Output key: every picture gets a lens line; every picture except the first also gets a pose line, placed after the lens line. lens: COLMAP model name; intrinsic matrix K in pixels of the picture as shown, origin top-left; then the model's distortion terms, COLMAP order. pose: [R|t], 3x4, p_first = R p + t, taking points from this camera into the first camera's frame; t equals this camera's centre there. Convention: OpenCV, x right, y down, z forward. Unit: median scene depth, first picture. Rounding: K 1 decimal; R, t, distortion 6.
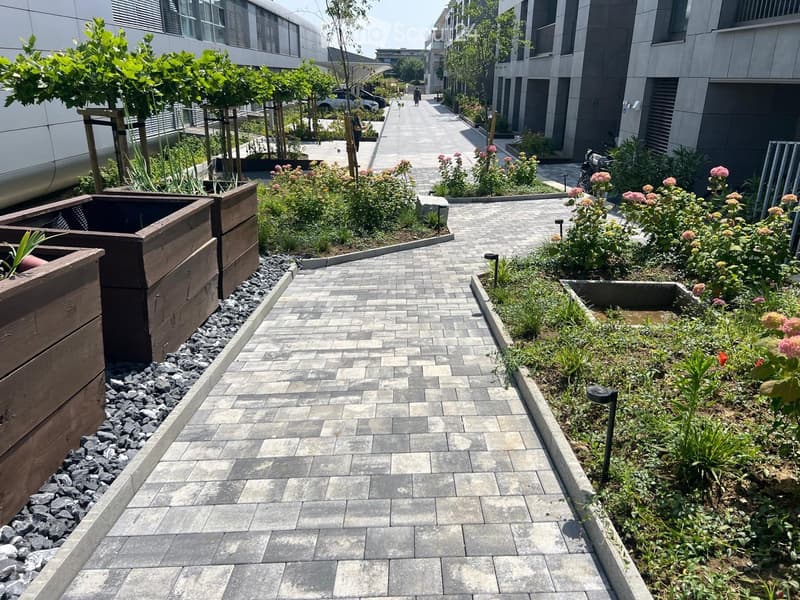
lens RADIAL K [[638.5, 0, 400.0], [0, 638.5, 300.0], [0, 0, 1]] dist [0.010339, -0.005173]
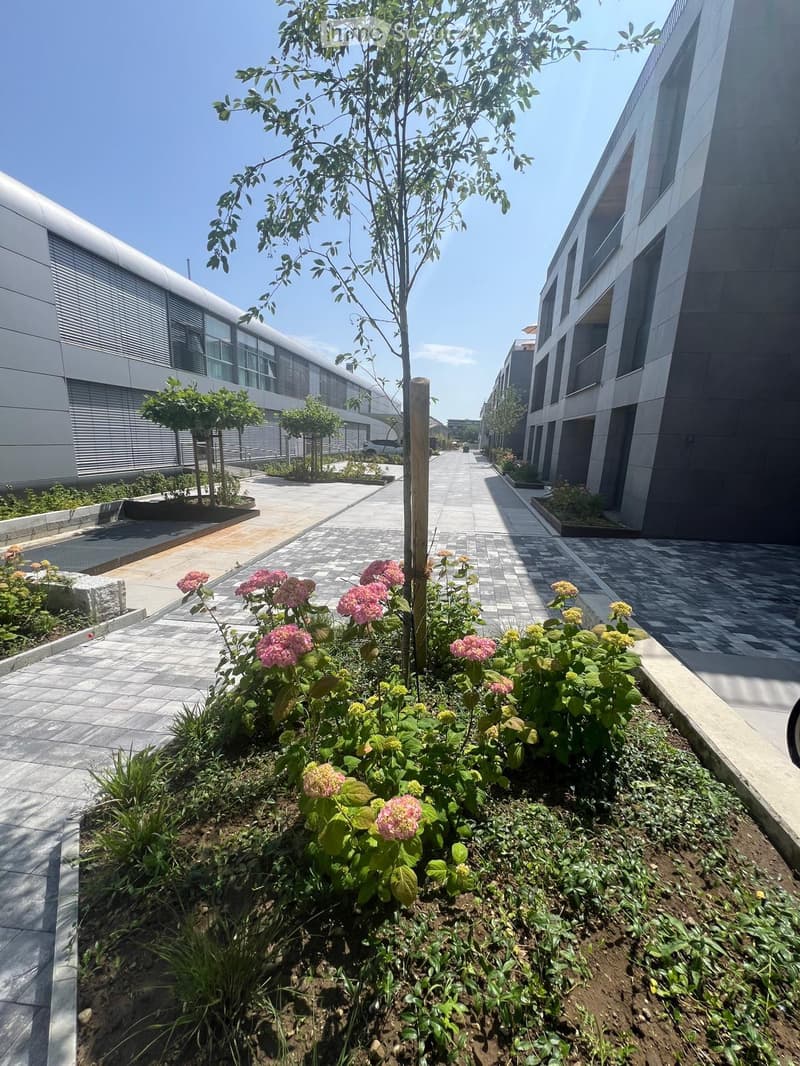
lens RADIAL K [[429.3, 0, 400.0], [0, 429.3, 533.0], [0, 0, 1]] dist [-0.000112, 0.000000]
pose [[0.987375, 0.058715, -0.147114, 0.075773], [-0.076433, 0.990088, -0.117833, -0.112096], [0.138737, 0.127589, 0.982076, 0.413966]]
